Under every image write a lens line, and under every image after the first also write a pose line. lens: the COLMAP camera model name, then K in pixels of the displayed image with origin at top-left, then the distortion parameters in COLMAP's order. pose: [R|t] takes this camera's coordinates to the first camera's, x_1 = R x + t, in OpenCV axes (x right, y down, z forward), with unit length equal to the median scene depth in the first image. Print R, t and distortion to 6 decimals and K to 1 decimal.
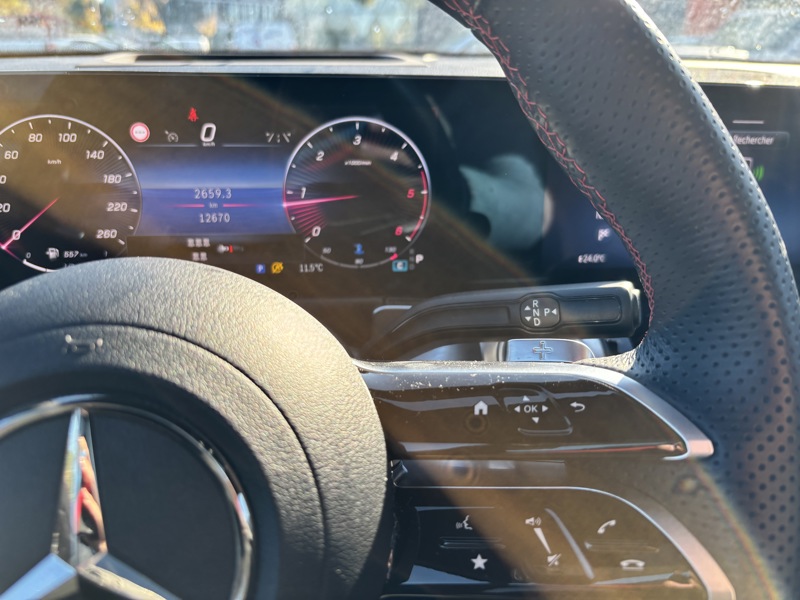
lens RADIAL K [[621.1, 0, 399.5], [0, 621.1, 317.4], [0, 0, 1]] dist [-0.013687, -0.009810]
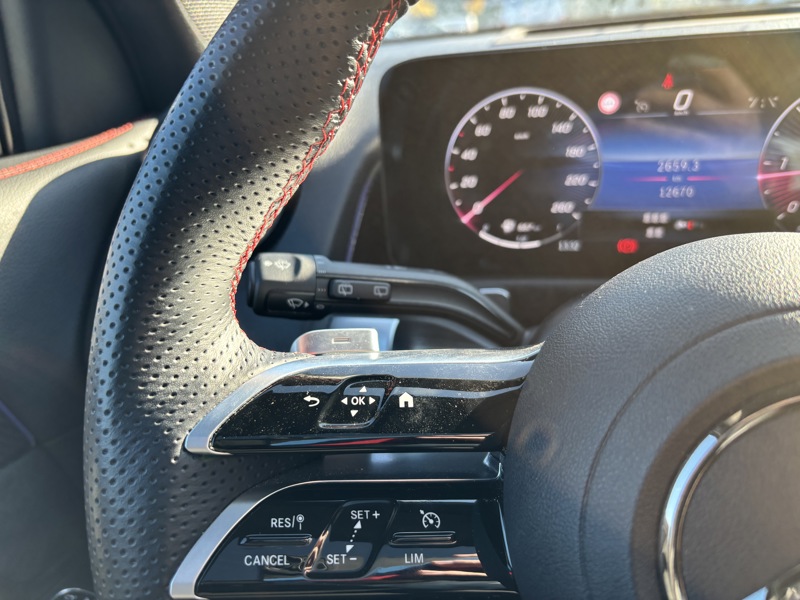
lens RADIAL K [[621.1, 0, 399.5], [0, 621.1, 317.4], [0, 0, 1]] dist [-0.013687, -0.009810]
pose [[0.923932, 0.071864, -0.375746, -0.326113], [-0.058082, 0.997162, 0.047895, 0.010185], [0.378122, -0.022427, 0.925484, -0.037976]]
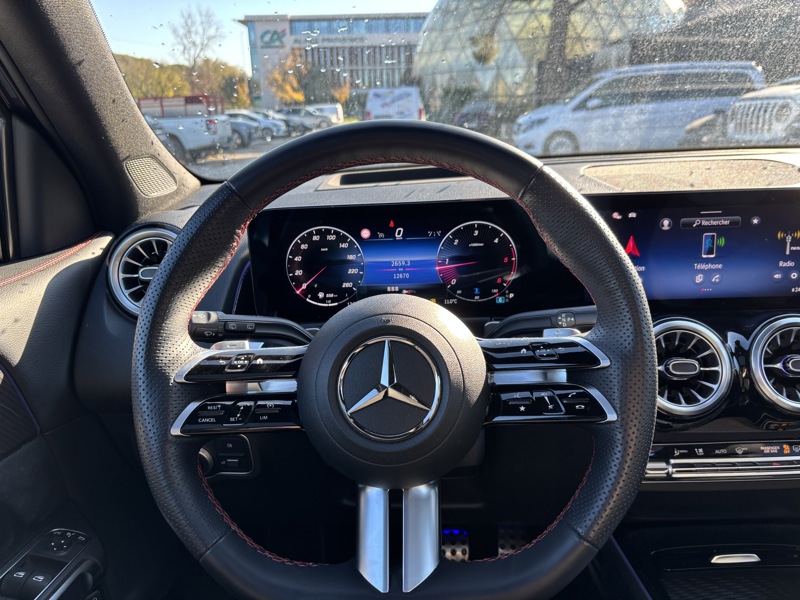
lens RADIAL K [[616.7, 0, 400.0], [0, 616.7, 300.0], [0, 0, 1]] dist [0.018477, -0.006792]
pose [[0.980093, -0.011304, -0.198218, 0.075277], [-0.008887, 0.994879, -0.100679, 0.107127], [0.198341, 0.100436, 0.974973, -0.859566]]
